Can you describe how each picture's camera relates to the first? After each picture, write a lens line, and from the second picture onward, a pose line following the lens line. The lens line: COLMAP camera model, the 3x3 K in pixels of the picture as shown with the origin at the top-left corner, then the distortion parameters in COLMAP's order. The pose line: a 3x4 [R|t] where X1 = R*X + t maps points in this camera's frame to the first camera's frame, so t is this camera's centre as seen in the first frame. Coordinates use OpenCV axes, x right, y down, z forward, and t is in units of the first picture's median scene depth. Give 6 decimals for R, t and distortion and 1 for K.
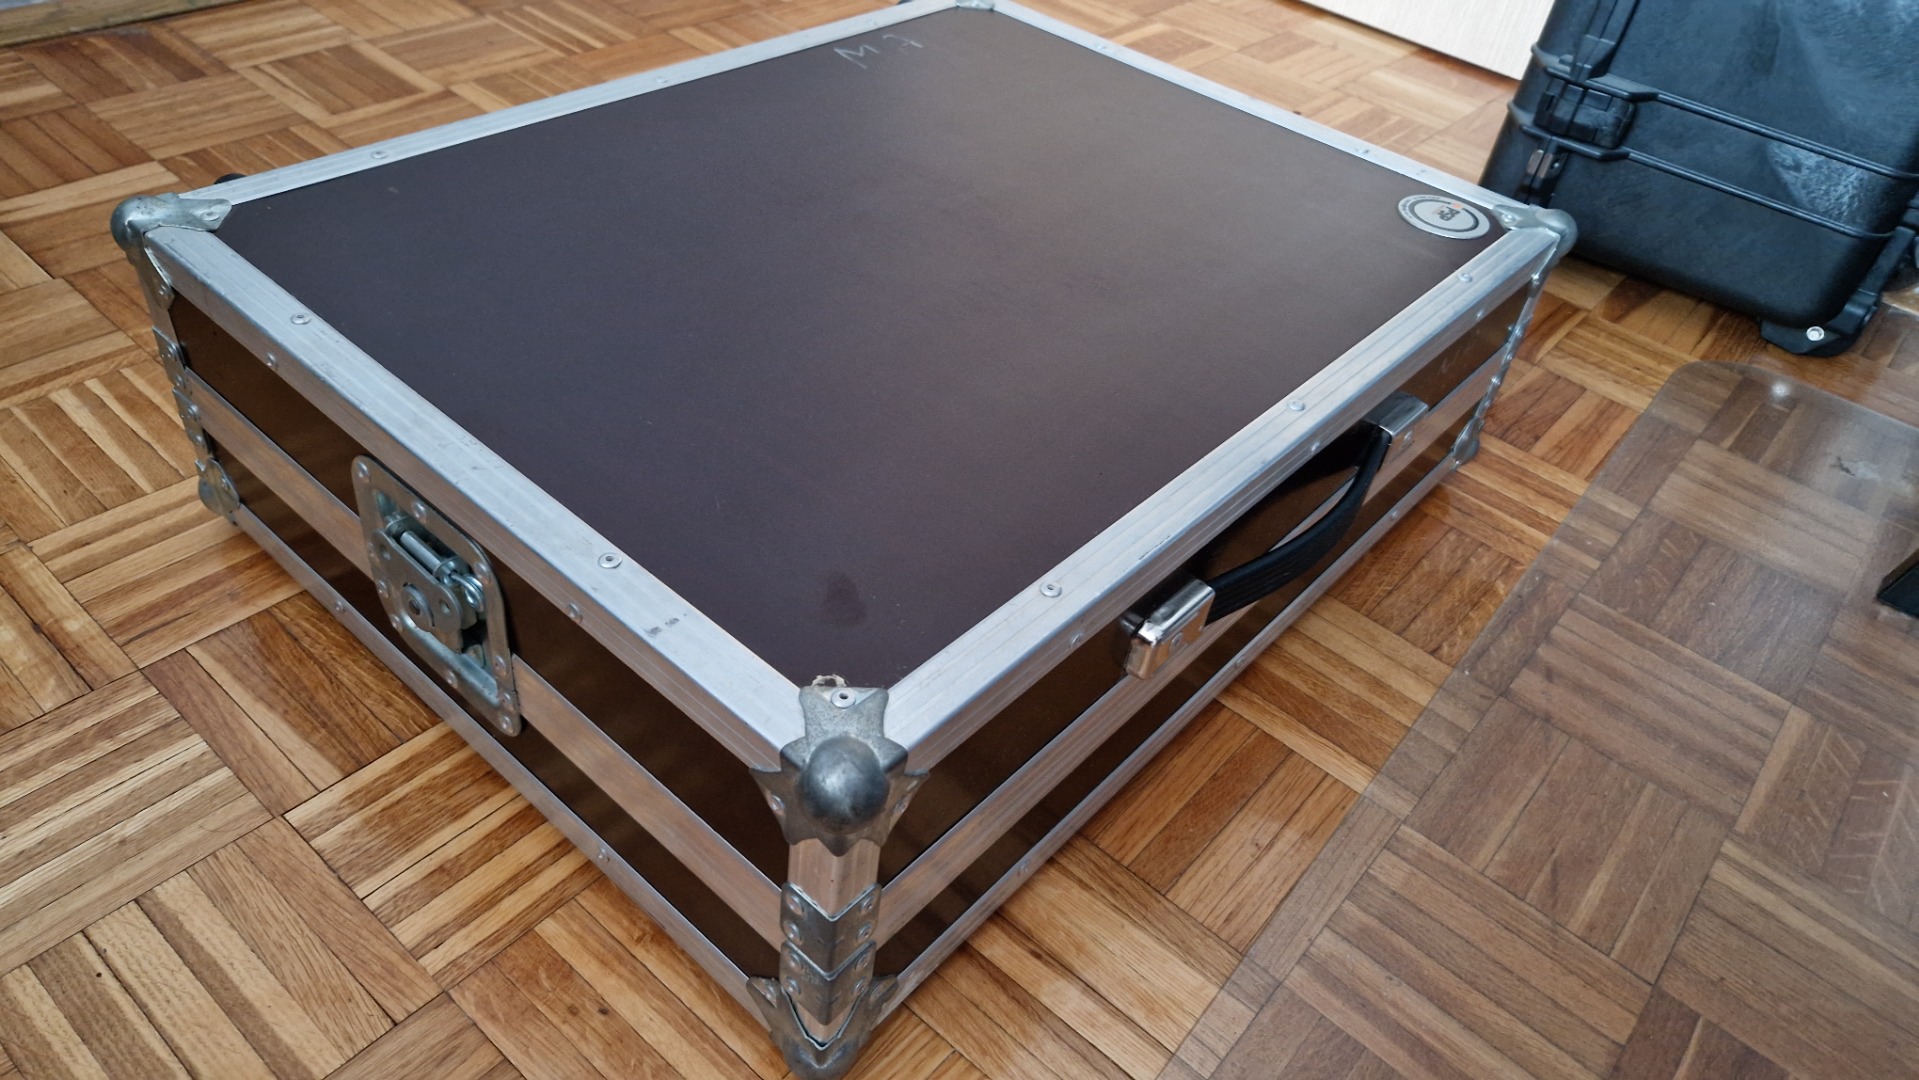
lens RADIAL K [[1333.5, 0, 945.7], [0, 1333.5, 530.8], [0, 0, 1]] dist [0.059066, -0.061718]
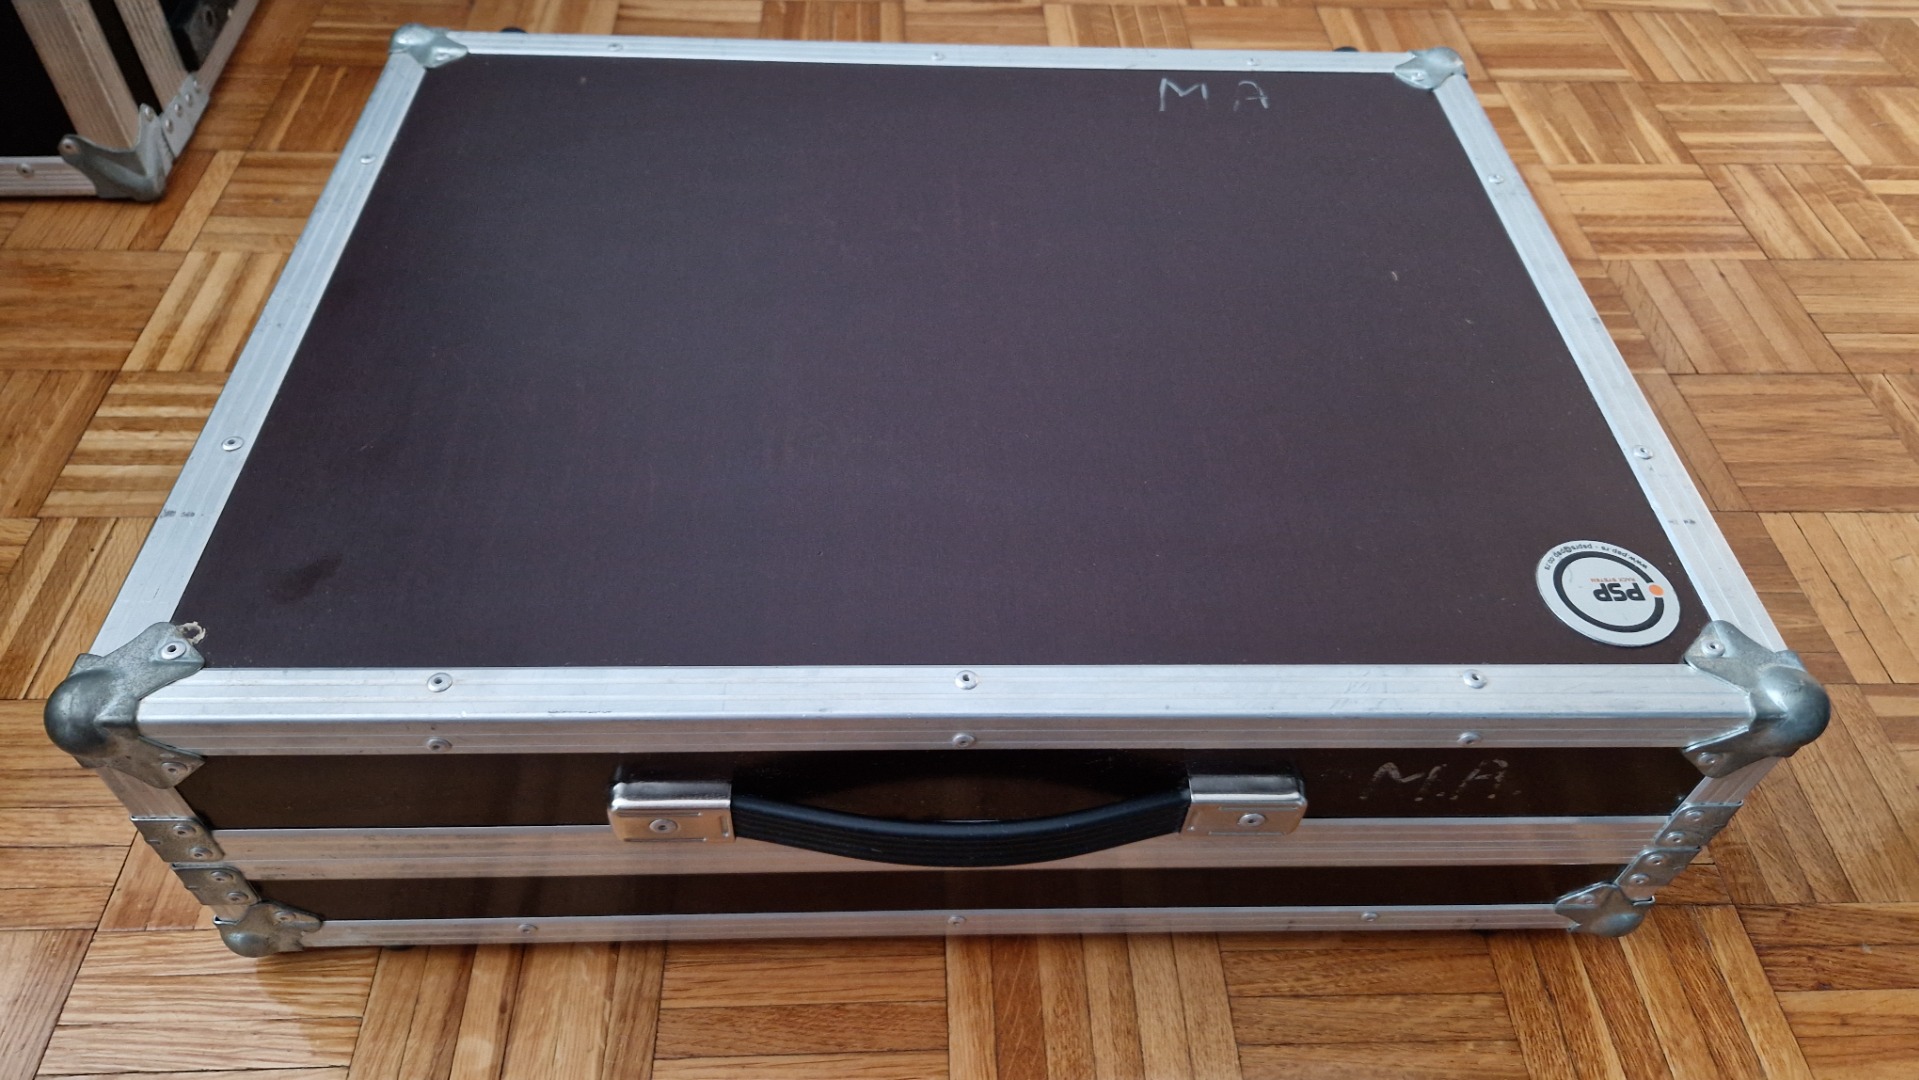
lens RADIAL K [[1333.5, 0, 945.7], [0, 1333.5, 530.8], [0, 0, 1]] dist [0.059066, -0.061718]
pose [[0.676880, 0.482540, -0.555868, 0.439287], [-0.439747, 0.870674, 0.220338, -0.229393], [0.590302, 0.095299, 0.801537, 0.240910]]
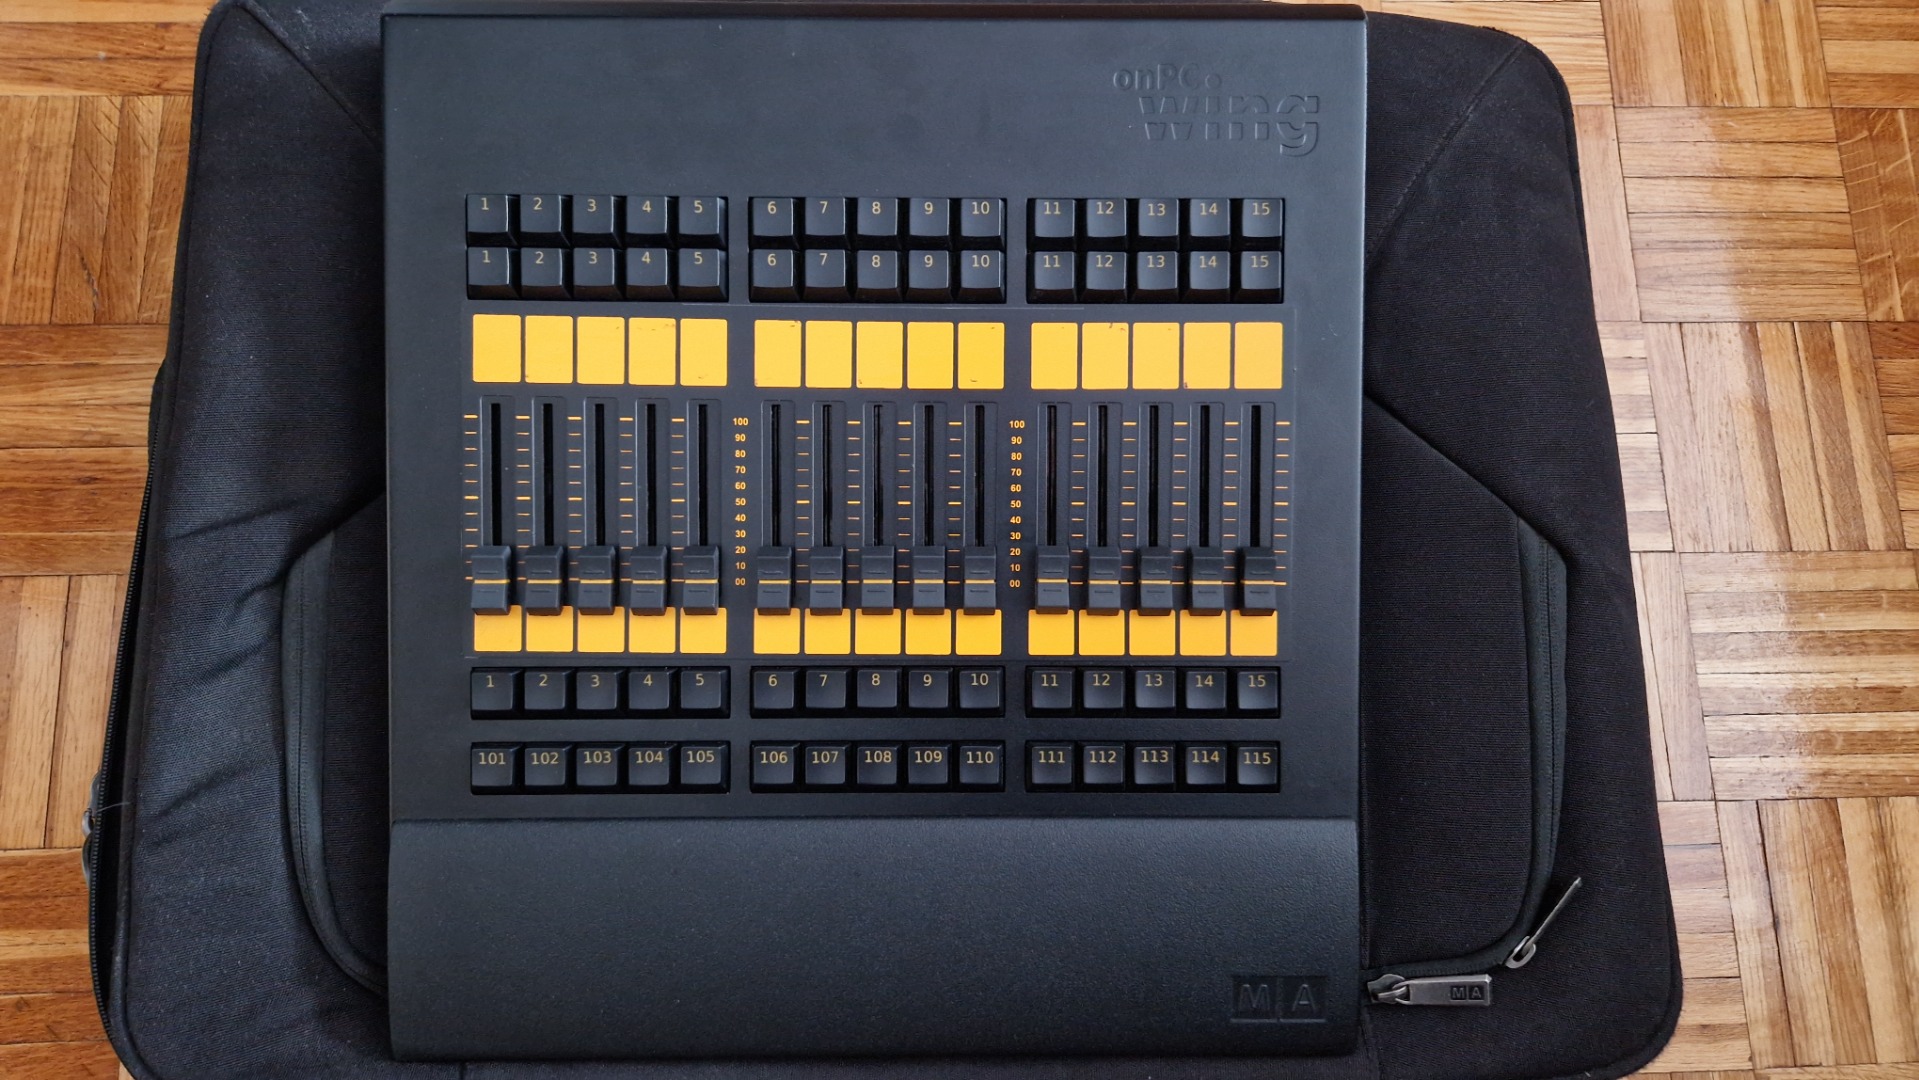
lens RADIAL K [[1333.5, 0, 945.7], [0, 1333.5, 530.8], [0, 0, 1]] dist [0.059066, -0.061718]
pose [[-0.661629, -0.749828, 0.002080, -0.047024], [0.359550, -0.314822, 0.878414, -0.687764], [-0.658005, 0.581932, 0.477896, 0.572302]]
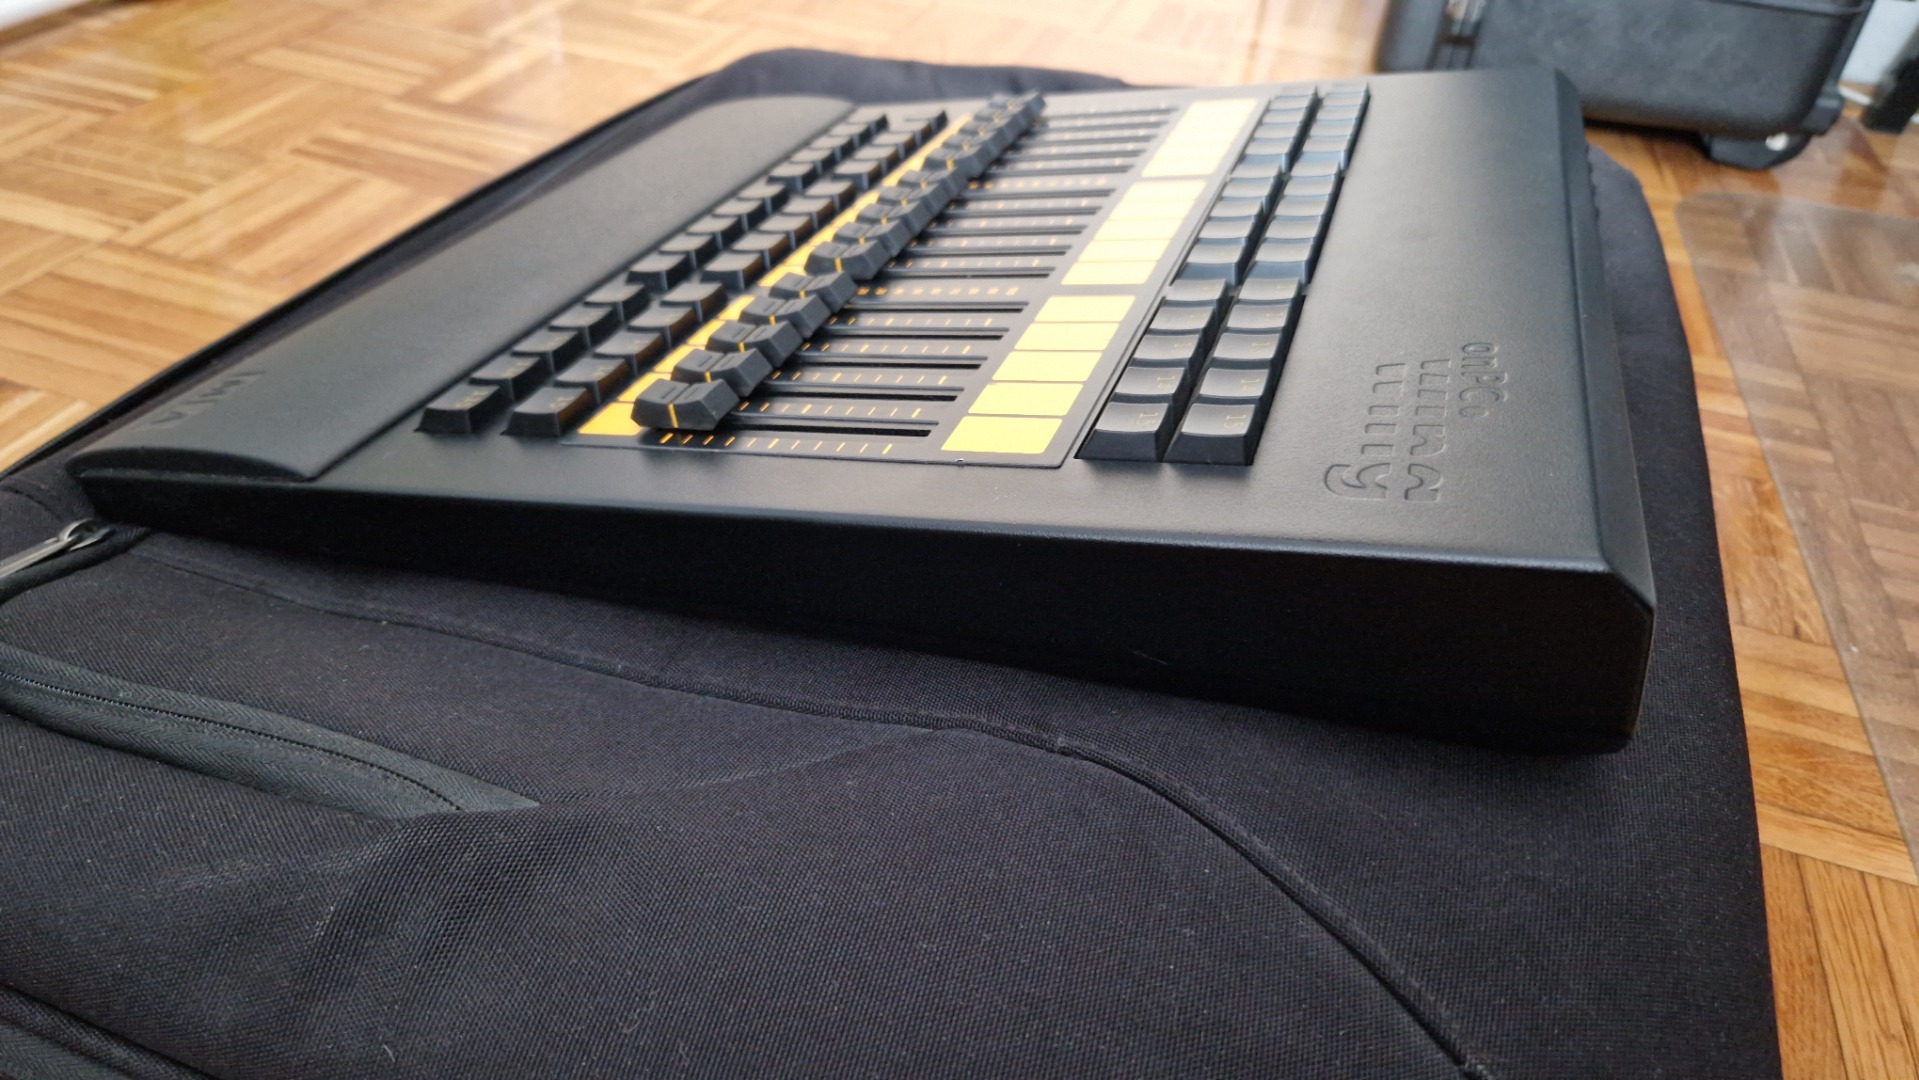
lens RADIAL K [[1333.5, 0, 945.7], [0, 1333.5, 530.8], [0, 0, 1]] dist [0.059066, -0.061718]
pose [[0.923944, -0.270700, 0.270277, -0.202803], [0.270831, 0.961894, 0.037563, -0.096733], [-0.270146, 0.038493, 0.962050, 0.366788]]
